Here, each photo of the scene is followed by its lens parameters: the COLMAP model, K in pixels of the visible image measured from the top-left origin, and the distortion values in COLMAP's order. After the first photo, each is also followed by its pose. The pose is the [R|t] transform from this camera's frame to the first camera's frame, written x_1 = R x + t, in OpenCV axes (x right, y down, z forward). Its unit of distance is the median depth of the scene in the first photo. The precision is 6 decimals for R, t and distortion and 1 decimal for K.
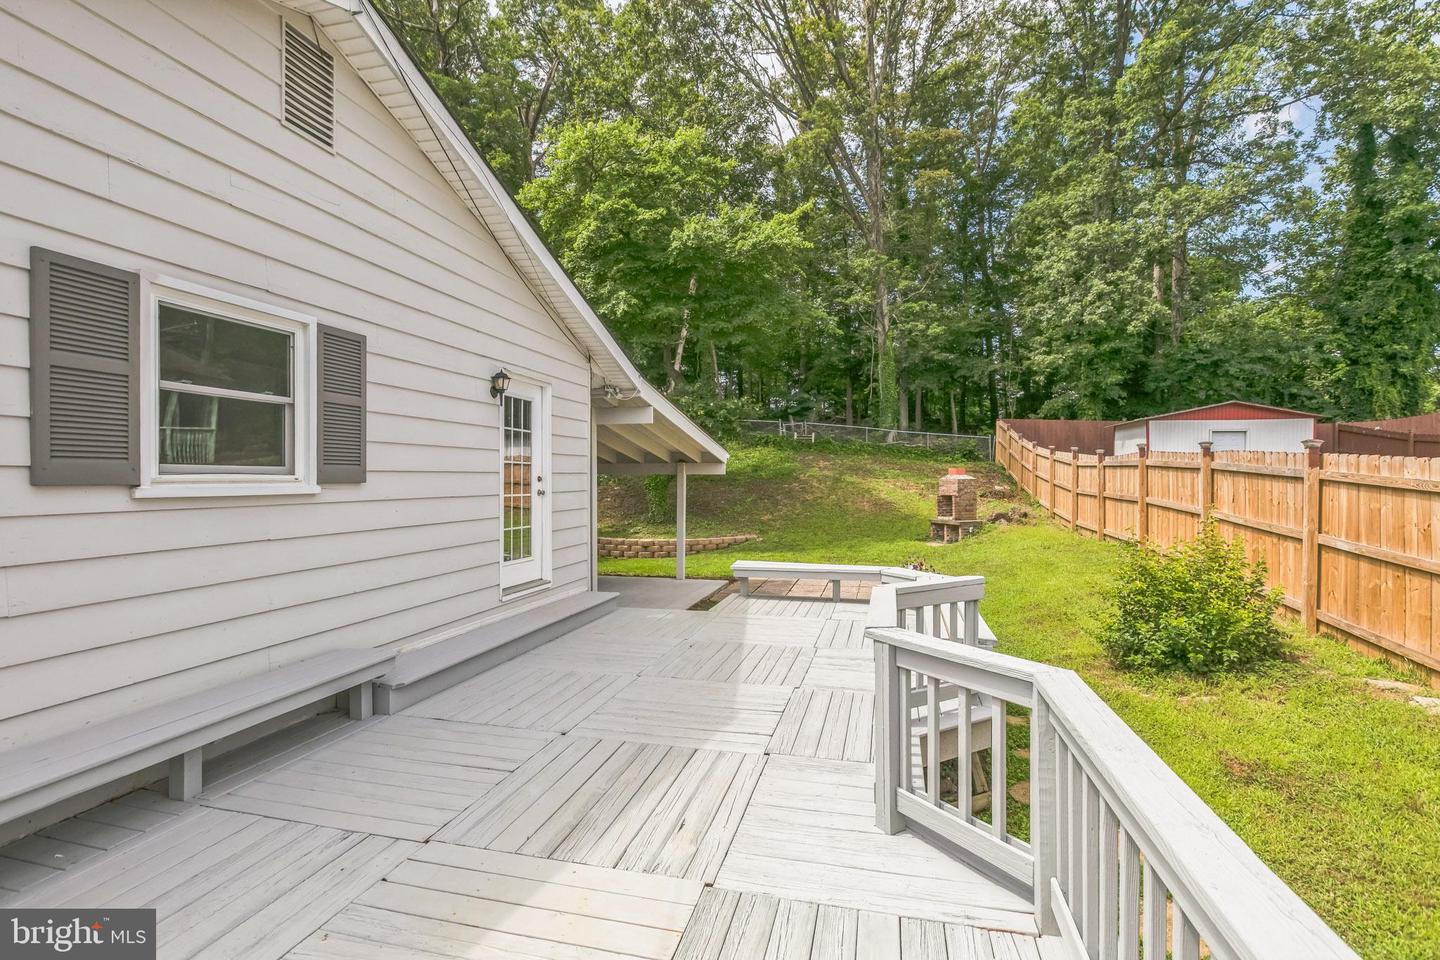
lens RADIAL K [[694.5, 0, 693.0], [0, 694.5, 468.1], [0, 0, 1]] dist [0.015258, 0.000465]
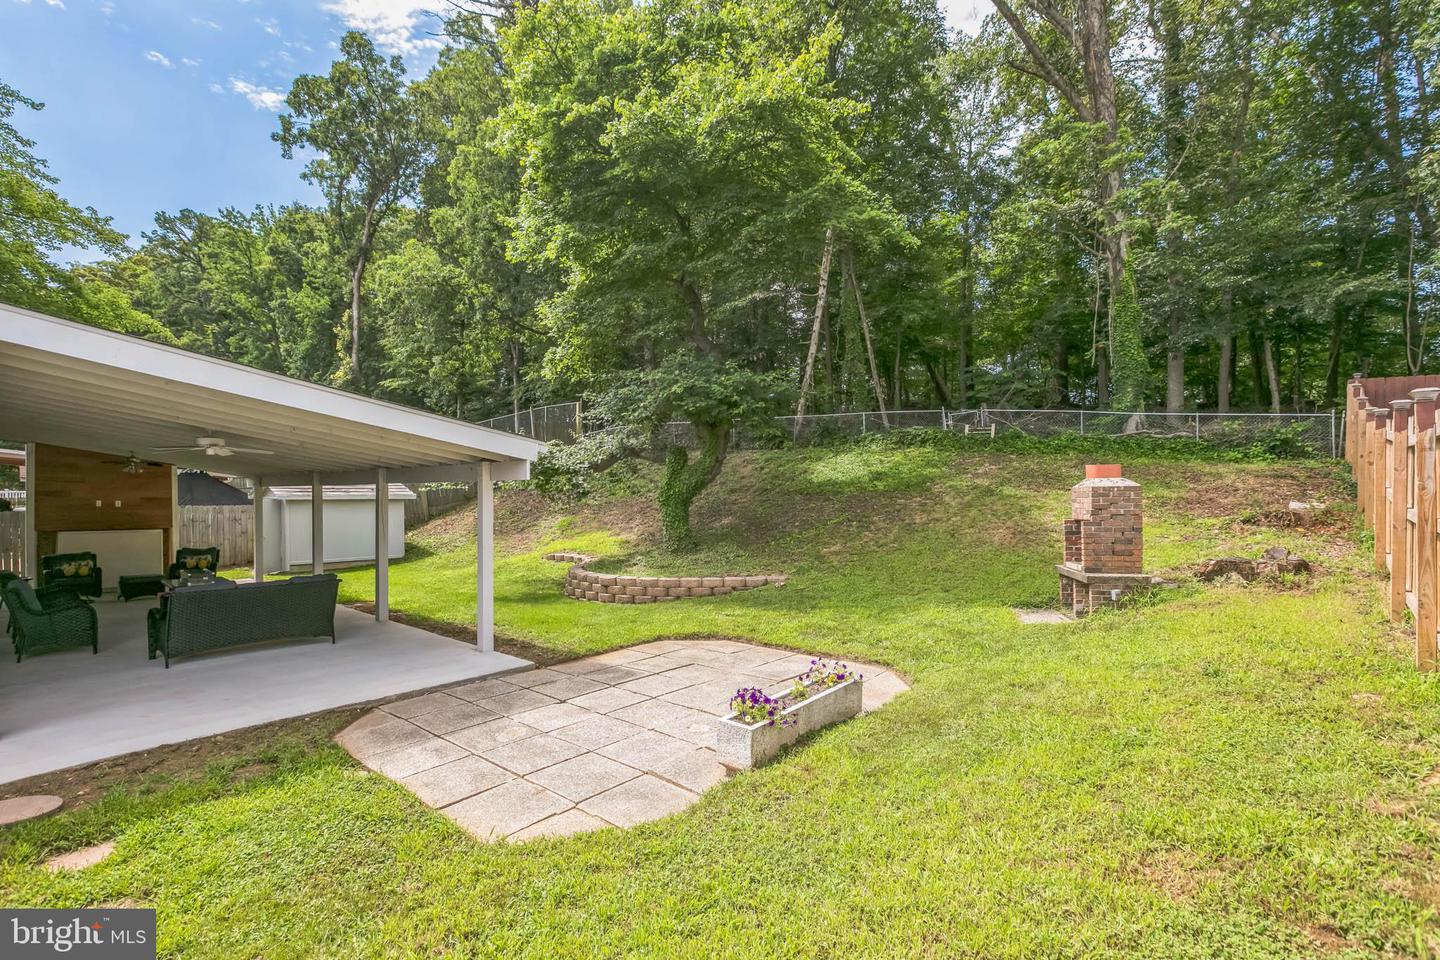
lens RADIAL K [[676.3, 0, 720.4], [0, 676.3, 483.3], [0, 0, 1]] dist [0.005248, 0.000535]
pose [[0.895839, -0.014904, -0.444128, 0.232999], [0.012155, 0.999885, -0.009037, 0.009526], [0.444212, 0.002697, 0.895918, 0.308078]]
